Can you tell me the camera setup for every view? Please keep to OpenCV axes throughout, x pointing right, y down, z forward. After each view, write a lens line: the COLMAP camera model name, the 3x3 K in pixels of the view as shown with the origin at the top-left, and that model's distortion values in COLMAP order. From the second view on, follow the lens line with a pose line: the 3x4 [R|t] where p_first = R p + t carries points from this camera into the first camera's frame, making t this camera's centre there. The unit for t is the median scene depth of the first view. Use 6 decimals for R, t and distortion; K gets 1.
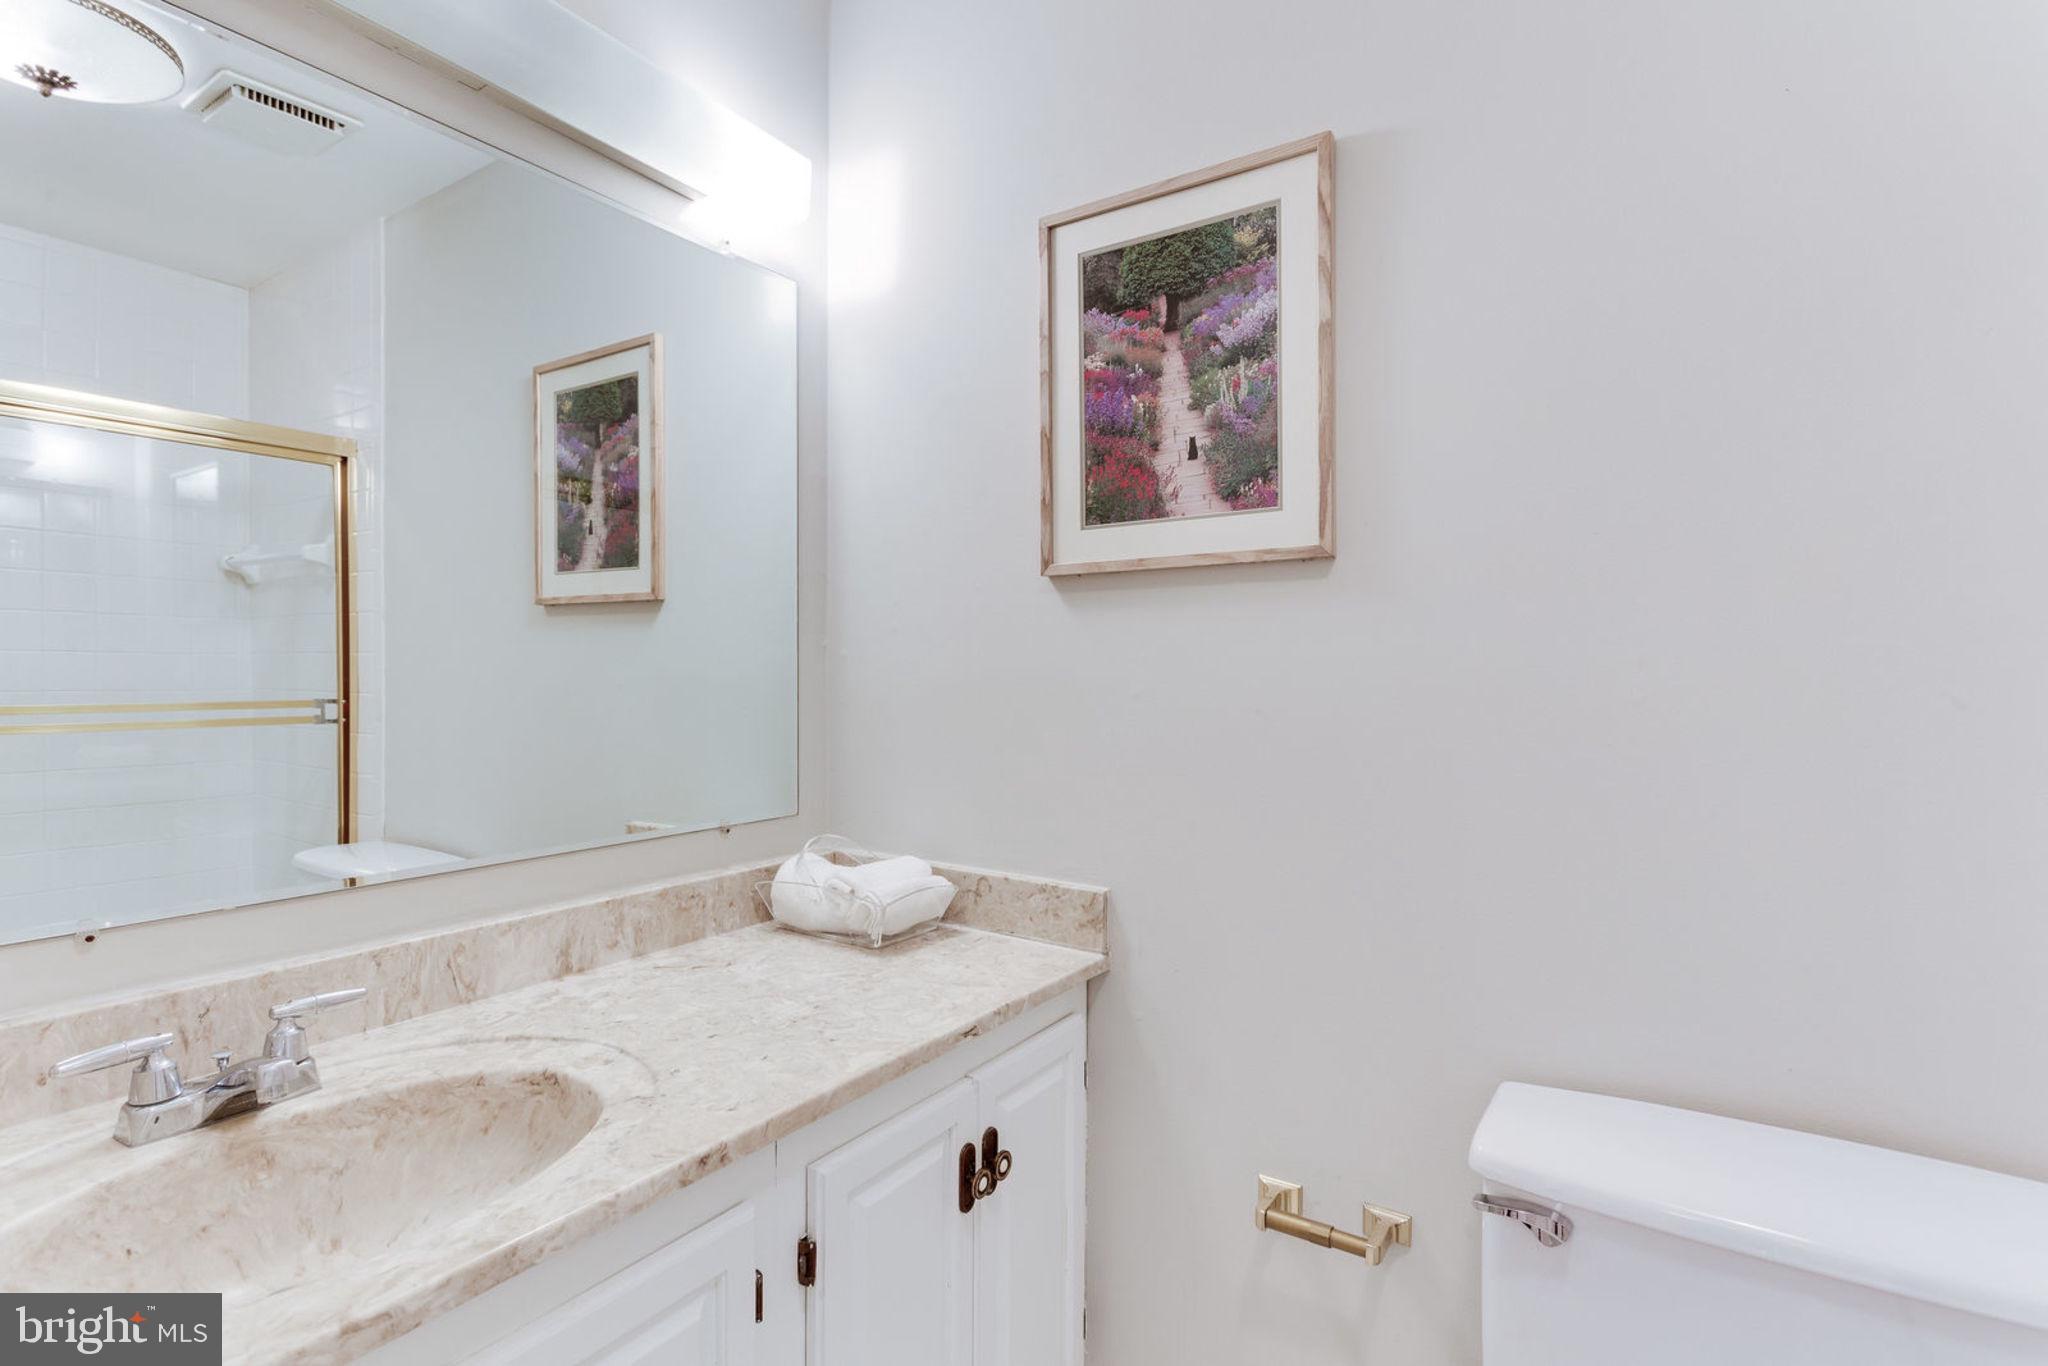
lens RADIAL K [[1006.3, 0, 1016.2], [0, 1006.3, 675.4], [0, 0, 1]] dist [0.006754, -0.003896]
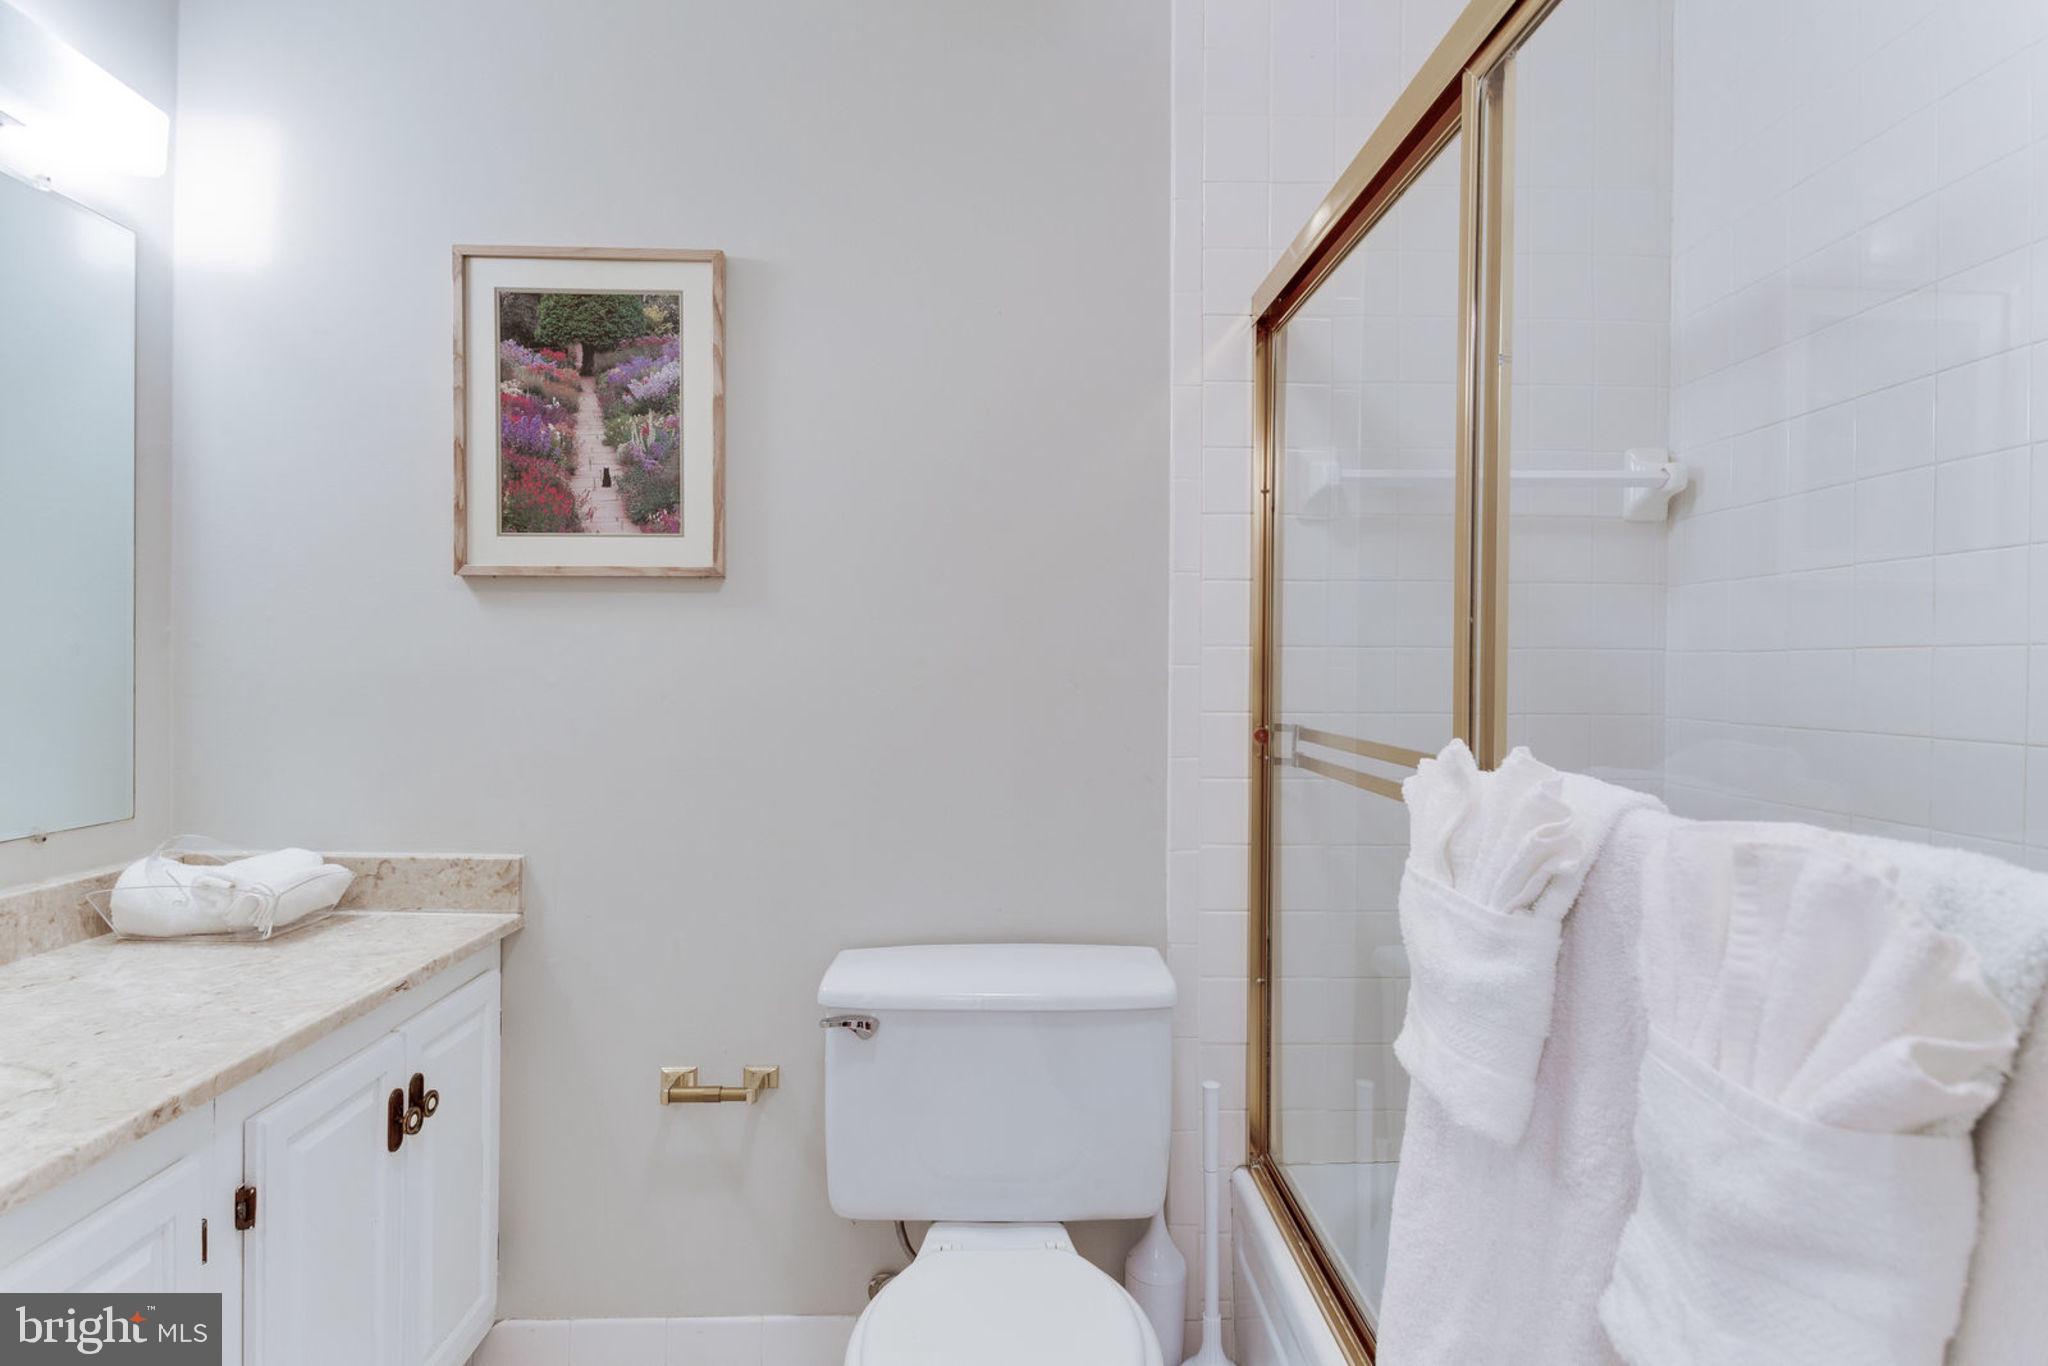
lens RADIAL K [[1006.3, 0, 1020.6], [0, 1006.3, 673.7], [0, 0, 1]] dist [0.006754, -0.003896]
pose [[0.818841, 0.000559, 0.574021, -0.109397], [-0.005641, 0.999959, 0.007073, -0.003671], [-0.573993, -0.009030, 0.818810, -0.266456]]
